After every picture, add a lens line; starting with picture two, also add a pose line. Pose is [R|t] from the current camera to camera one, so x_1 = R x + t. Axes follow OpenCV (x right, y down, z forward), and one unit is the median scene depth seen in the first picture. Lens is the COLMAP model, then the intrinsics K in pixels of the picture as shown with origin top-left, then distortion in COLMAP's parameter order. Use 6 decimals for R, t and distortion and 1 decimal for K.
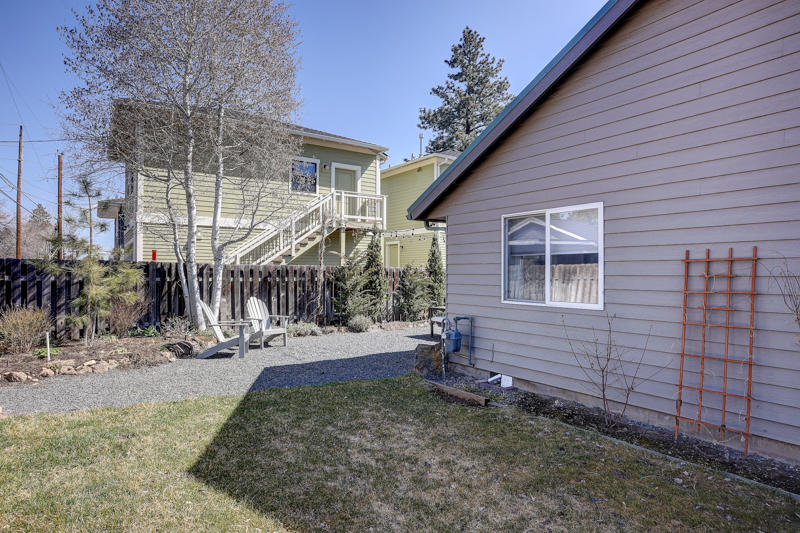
lens RADIAL K [[473.2, 0, 400.8], [0, 473.2, 266.6], [0, 0, 1]] dist [0.002566, 0.000546]
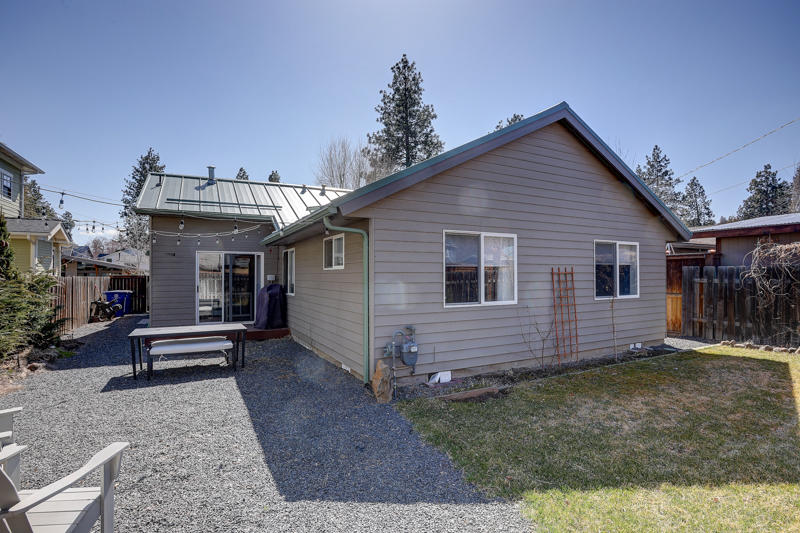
lens RADIAL K [[449.1, 0, 400.7], [0, 449.1, 269.8], [0, 0, 1]] dist [-0.004673, -0.000593]
pose [[0.049253, 0.003134, 0.998781, -1.220320], [-0.010961, 0.999937, -0.002597, -0.013958], [-0.998726, -0.010820, 0.049285, 1.497218]]
